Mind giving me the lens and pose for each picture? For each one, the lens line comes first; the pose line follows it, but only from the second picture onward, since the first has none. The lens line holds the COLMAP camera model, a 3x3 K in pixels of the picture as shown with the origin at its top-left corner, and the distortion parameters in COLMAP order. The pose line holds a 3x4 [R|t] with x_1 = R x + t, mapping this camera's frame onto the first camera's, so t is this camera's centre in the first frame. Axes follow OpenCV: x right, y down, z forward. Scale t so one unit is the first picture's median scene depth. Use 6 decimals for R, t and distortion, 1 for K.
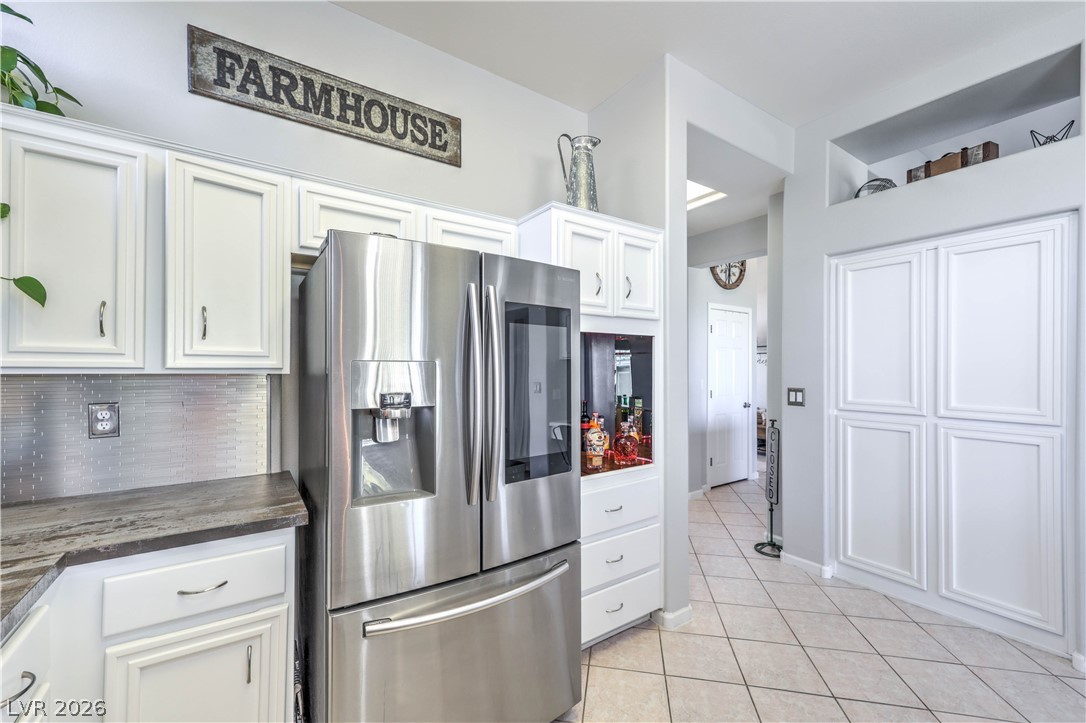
lens RADIAL K [[435.3, 0, 541.2], [0, 435.3, 367.7], [0, 0, 1]] dist [0.006330, -0.000028]
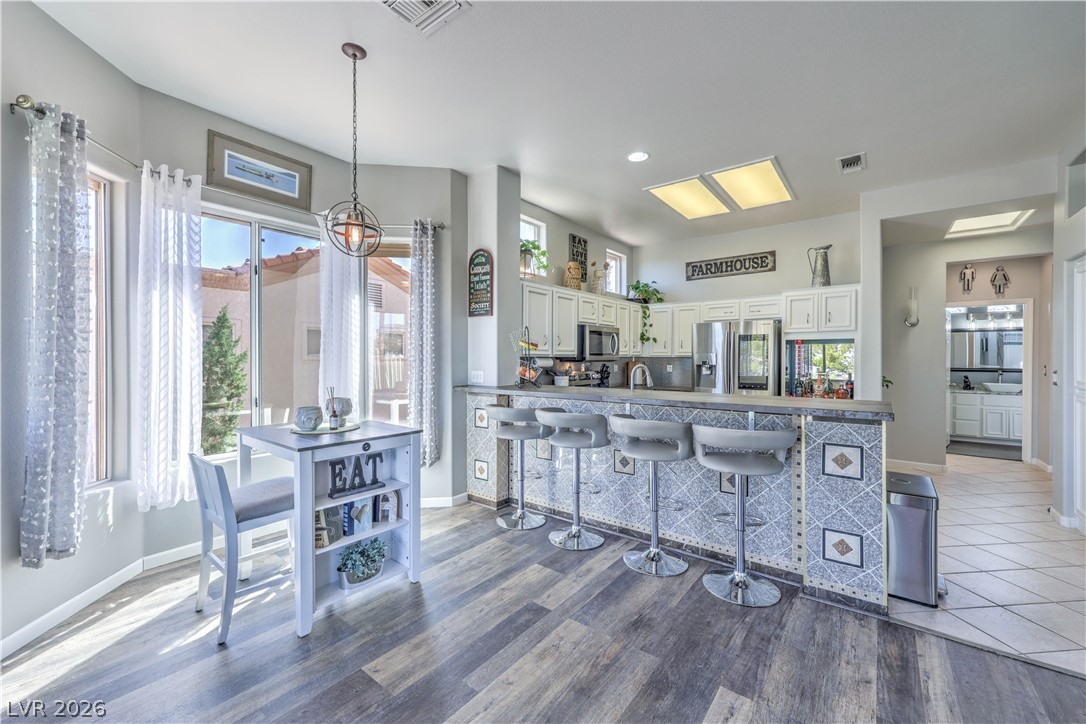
lens RADIAL K [[433.8, 0, 543.0], [0, 433.8, 362.0], [0, 0, 1]] dist [0.005583, 0.000189]
pose [[0.314630, 0.005657, -0.949198, 1.801607], [-0.001528, 0.999984, 0.005453, 0.026727], [0.949213, -0.000265, 0.314633, -1.016944]]
